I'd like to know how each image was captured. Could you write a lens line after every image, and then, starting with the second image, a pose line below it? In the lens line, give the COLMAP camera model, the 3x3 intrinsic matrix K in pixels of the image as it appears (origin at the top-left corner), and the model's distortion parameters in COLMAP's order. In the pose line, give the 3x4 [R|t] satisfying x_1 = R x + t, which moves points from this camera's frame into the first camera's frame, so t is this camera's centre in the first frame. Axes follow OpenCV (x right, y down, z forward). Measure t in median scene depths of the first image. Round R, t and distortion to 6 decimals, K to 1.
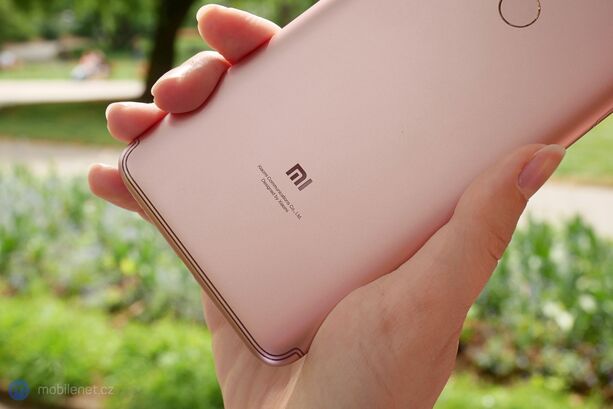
lens RADIAL K [[899.3, 0, 306.5], [0, 899.3, 204.5], [0, 0, 1]] dist [-0.002251, 0.022576]
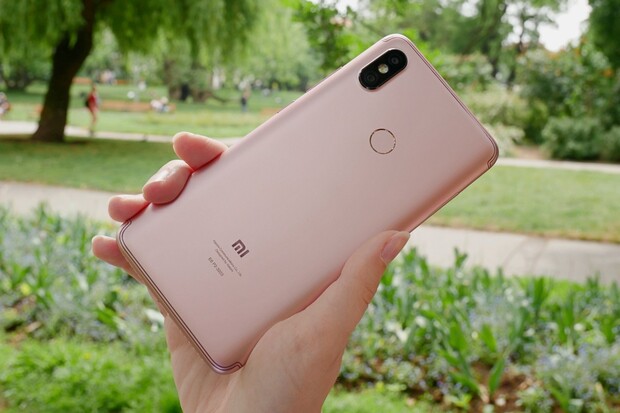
lens RADIAL K [[789.5, 0, 310.0], [0, 789.5, 206.5], [0, 0, 1]] dist [-0.021332, -0.019233]
pose [[0.986613, 0.021237, 0.161689, -0.101319], [-0.015706, 0.999249, -0.035411, -0.051762], [-0.162319, 0.032398, 0.986206, -0.309614]]
